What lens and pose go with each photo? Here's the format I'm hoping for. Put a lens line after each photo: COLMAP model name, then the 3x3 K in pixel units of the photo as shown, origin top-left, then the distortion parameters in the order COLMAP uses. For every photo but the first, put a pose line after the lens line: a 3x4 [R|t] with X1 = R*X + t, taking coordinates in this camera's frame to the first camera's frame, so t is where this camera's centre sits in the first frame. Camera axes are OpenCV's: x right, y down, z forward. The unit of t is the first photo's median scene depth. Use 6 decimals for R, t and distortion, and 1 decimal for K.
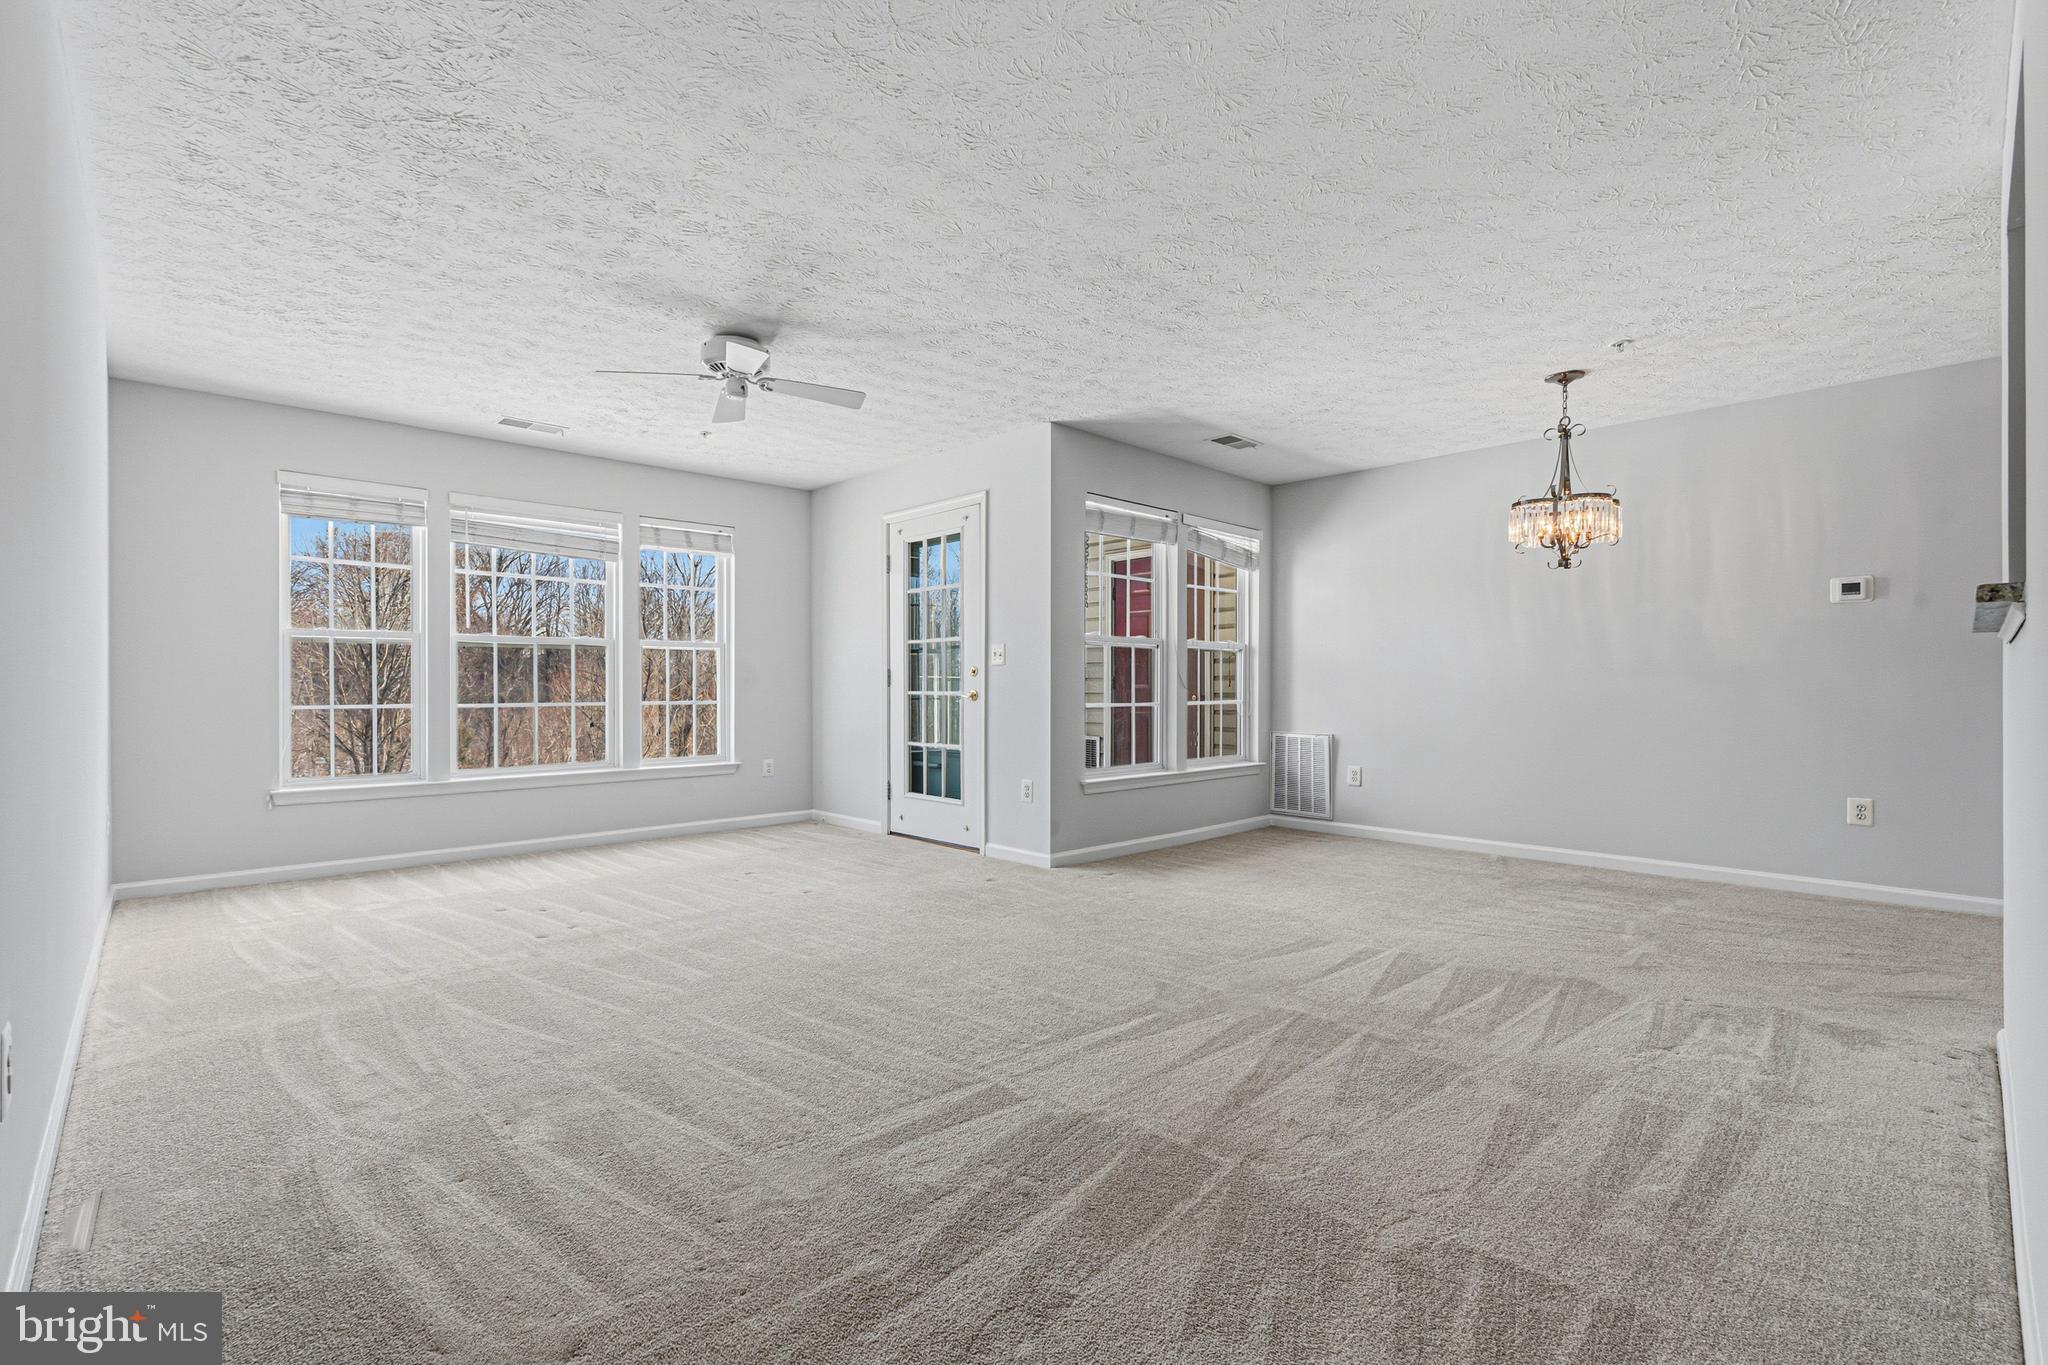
lens RADIAL K [[909.5, 0, 1021.8], [0, 909.5, 685.1], [0, 0, 1]] dist [-0.000679, -0.001524]
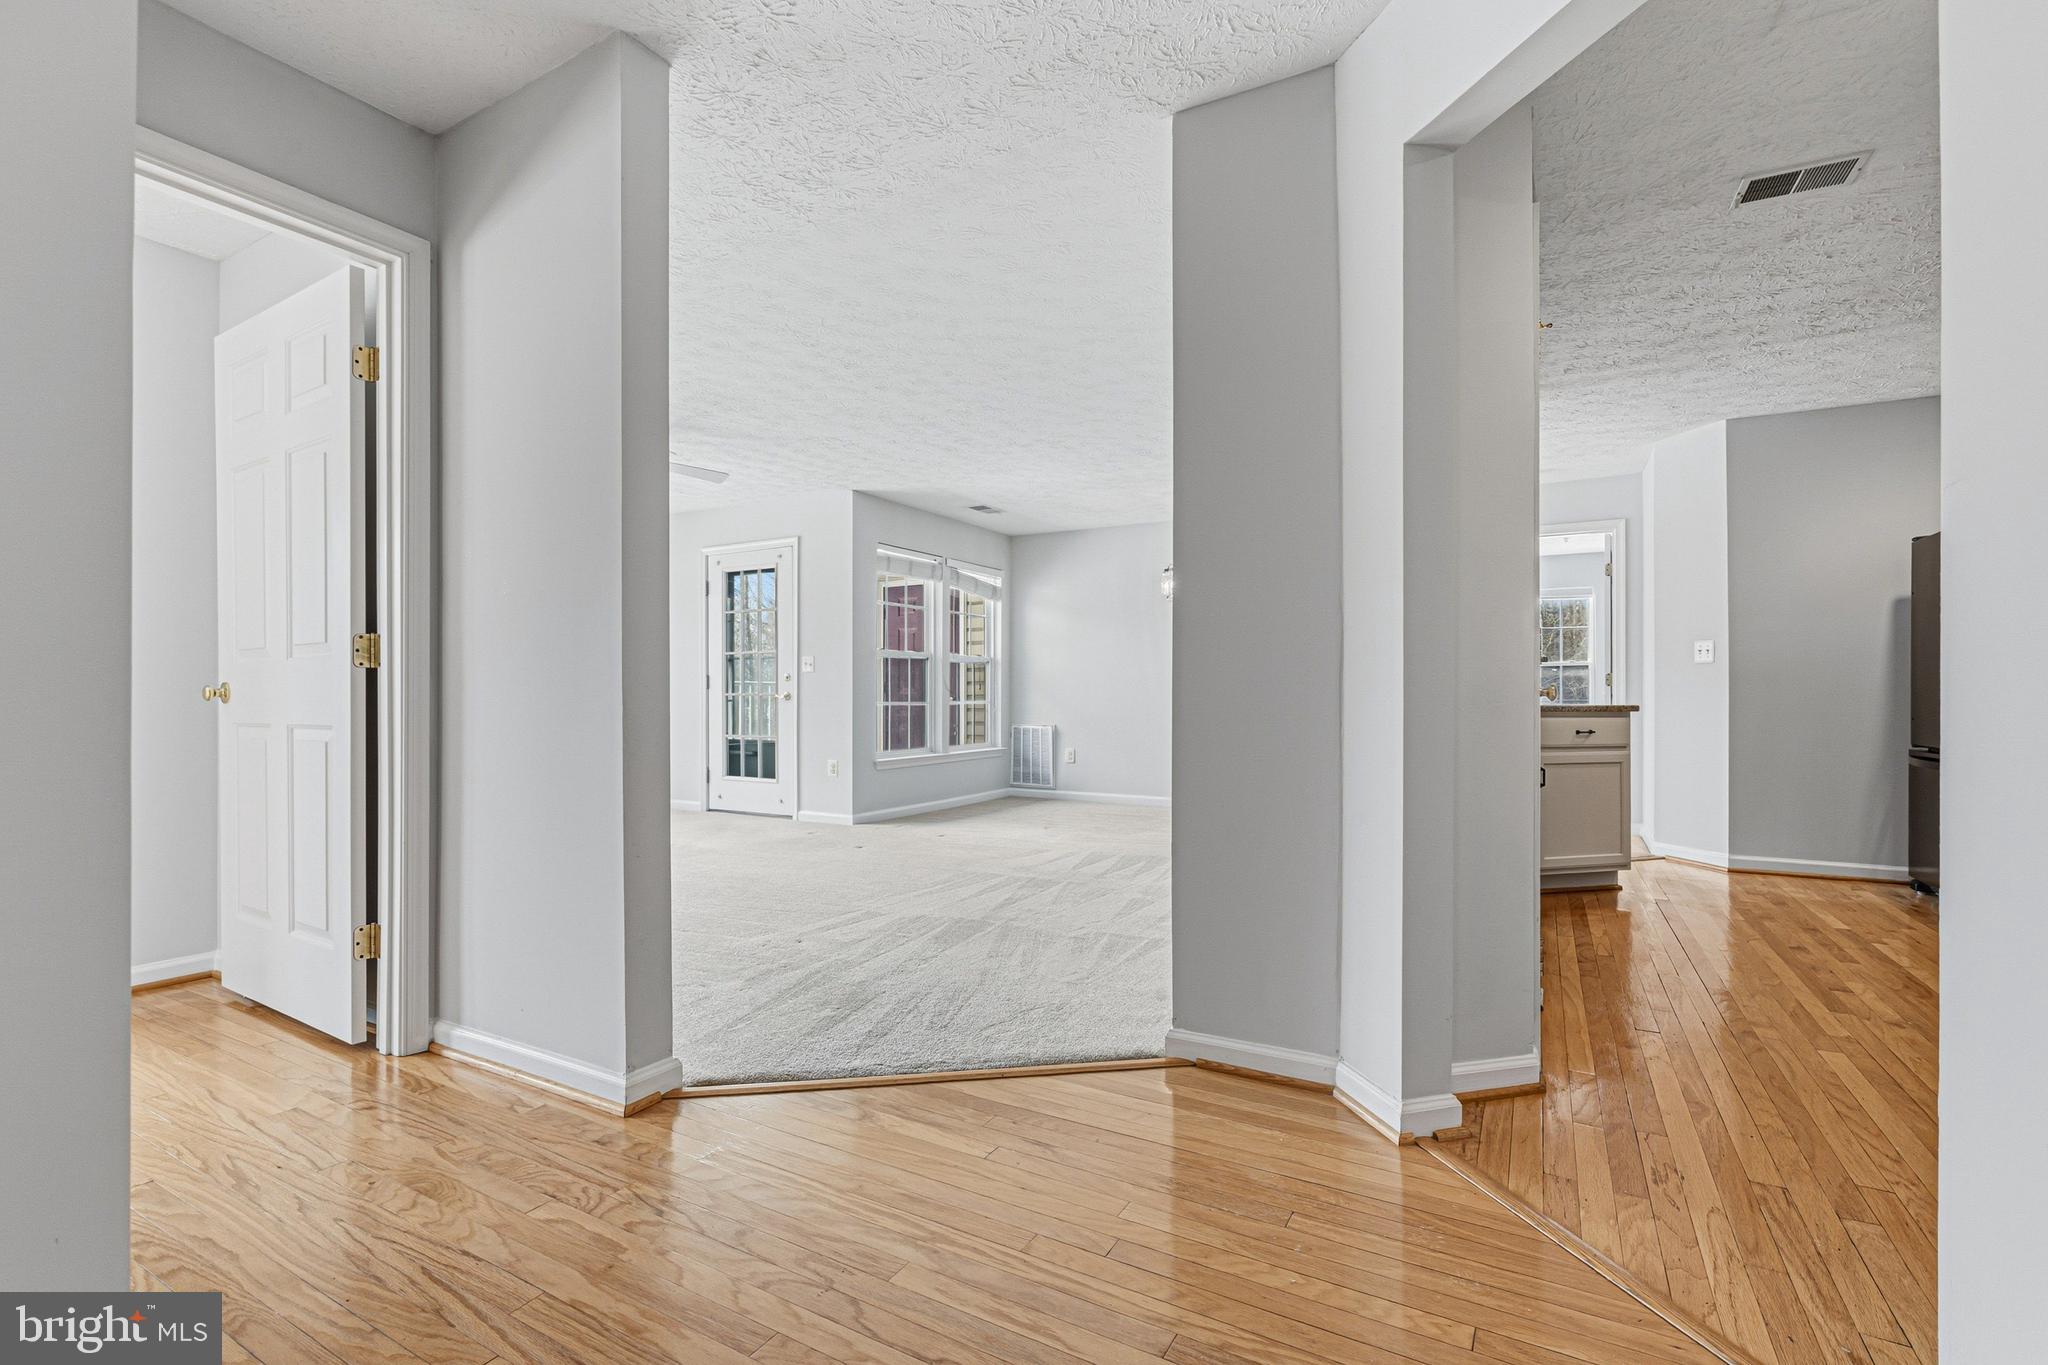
lens RADIAL K [[909.5, 0, 1021.8], [0, 909.5, 685.1], [0, 0, 1]] dist [-0.000679, -0.001524]
pose [[0.959064, 0.000591, 0.283188, -0.093548], [0.001480, 0.999974, -0.007097, 0.005058], [-0.283185, 0.007226, 0.959038, -0.300087]]
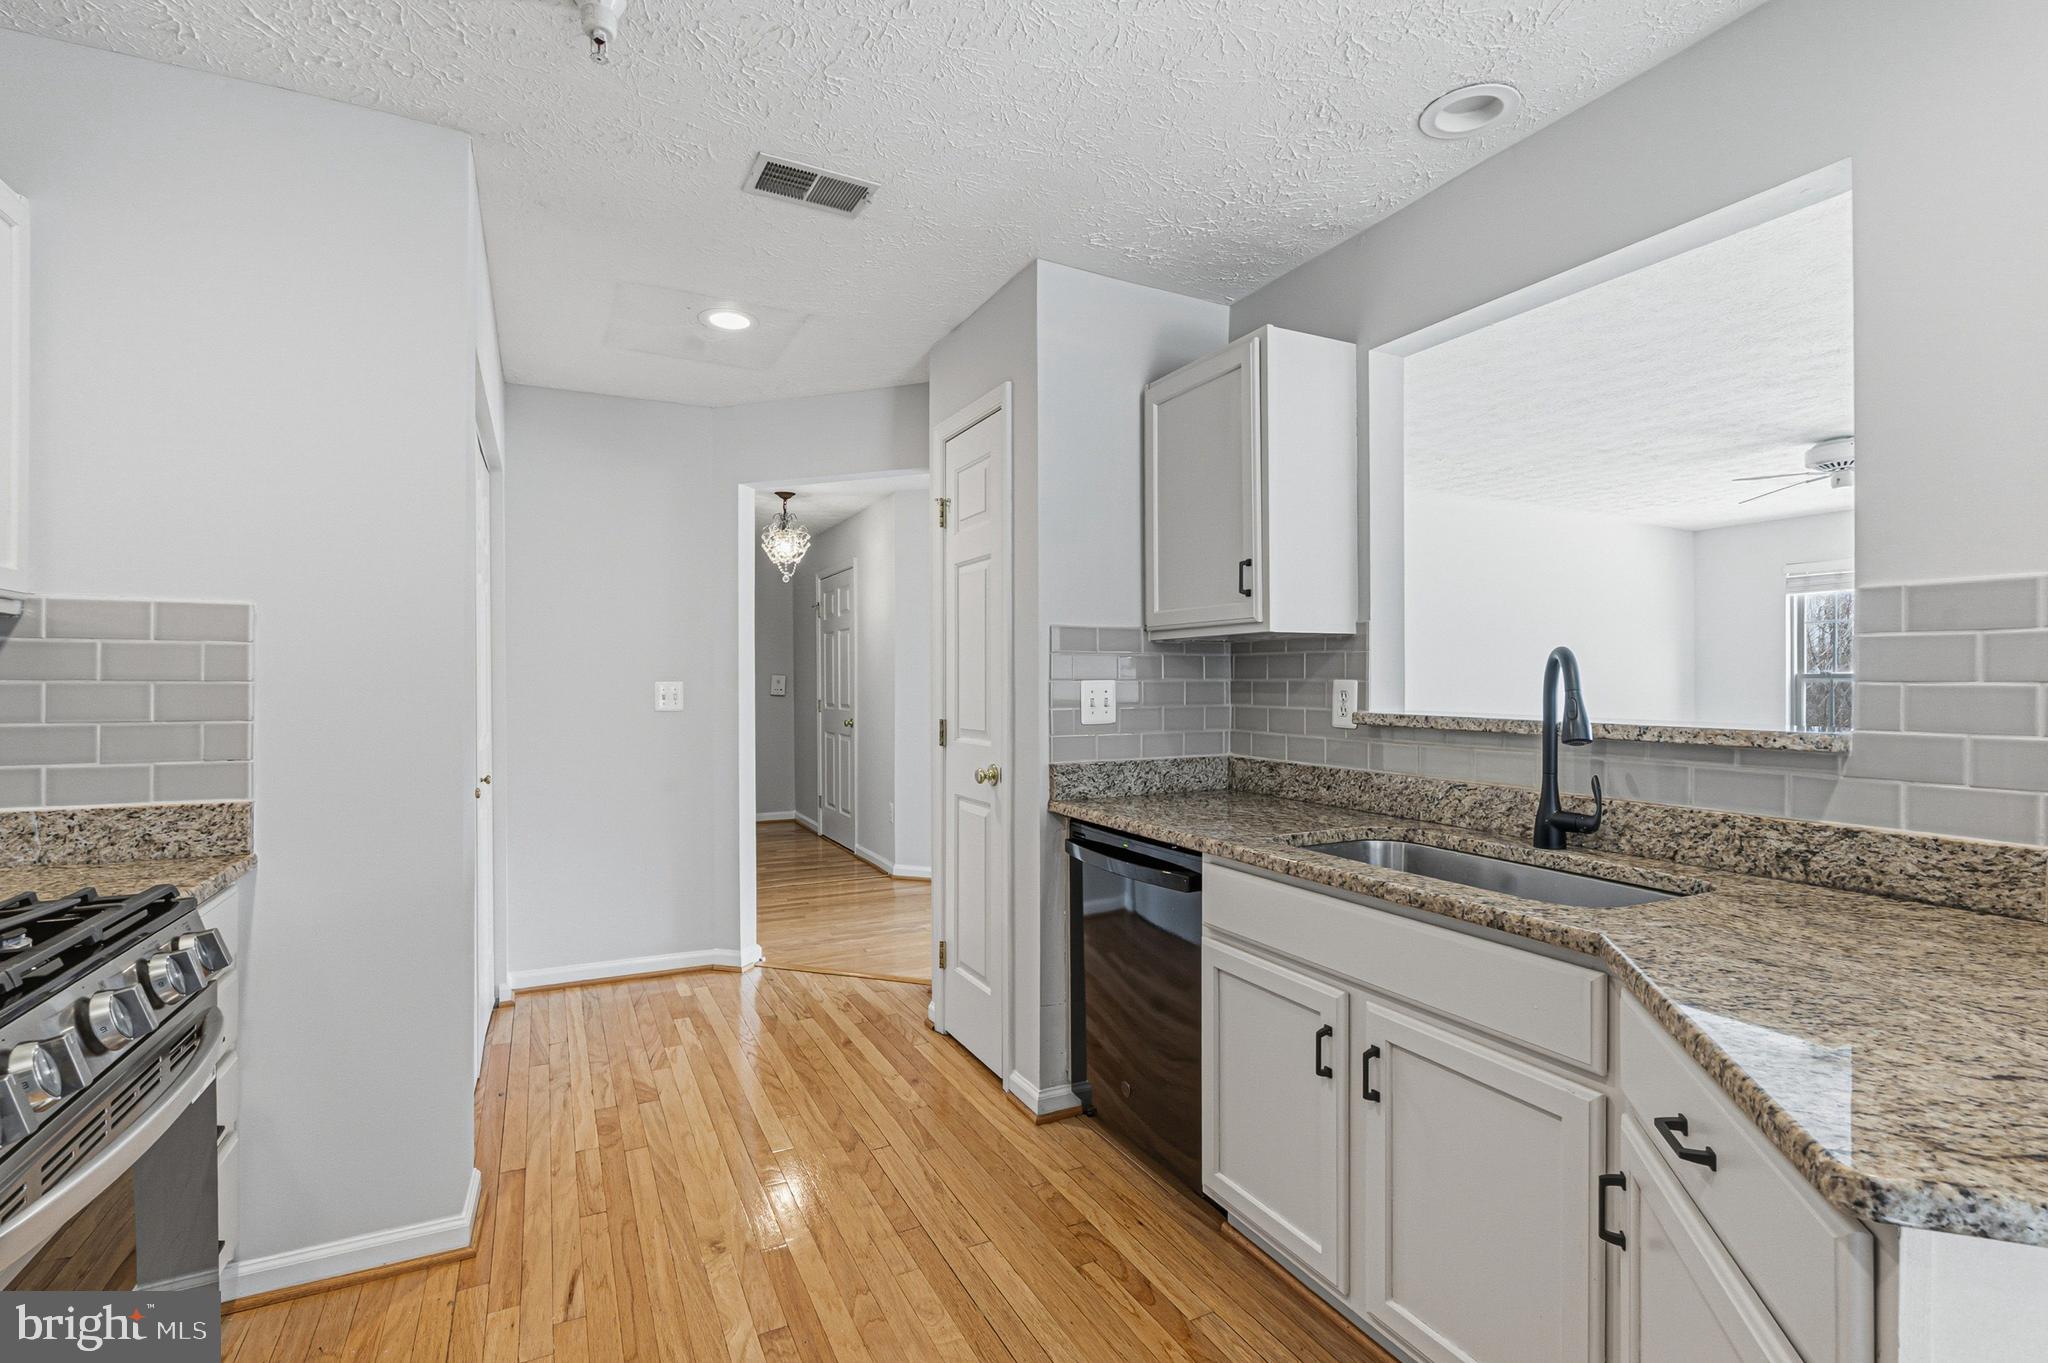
lens RADIAL K [[935.1, 0, 1024.0], [0, 935.1, 681.5], [0, 0, 1]] dist [-0.003117, 0.000792]
pose [[-0.287821, -0.005207, -0.957670, 0.769912], [-0.000322, 0.999986, -0.005341, -0.042595], [0.957684, -0.001229, -0.287819, 0.230760]]
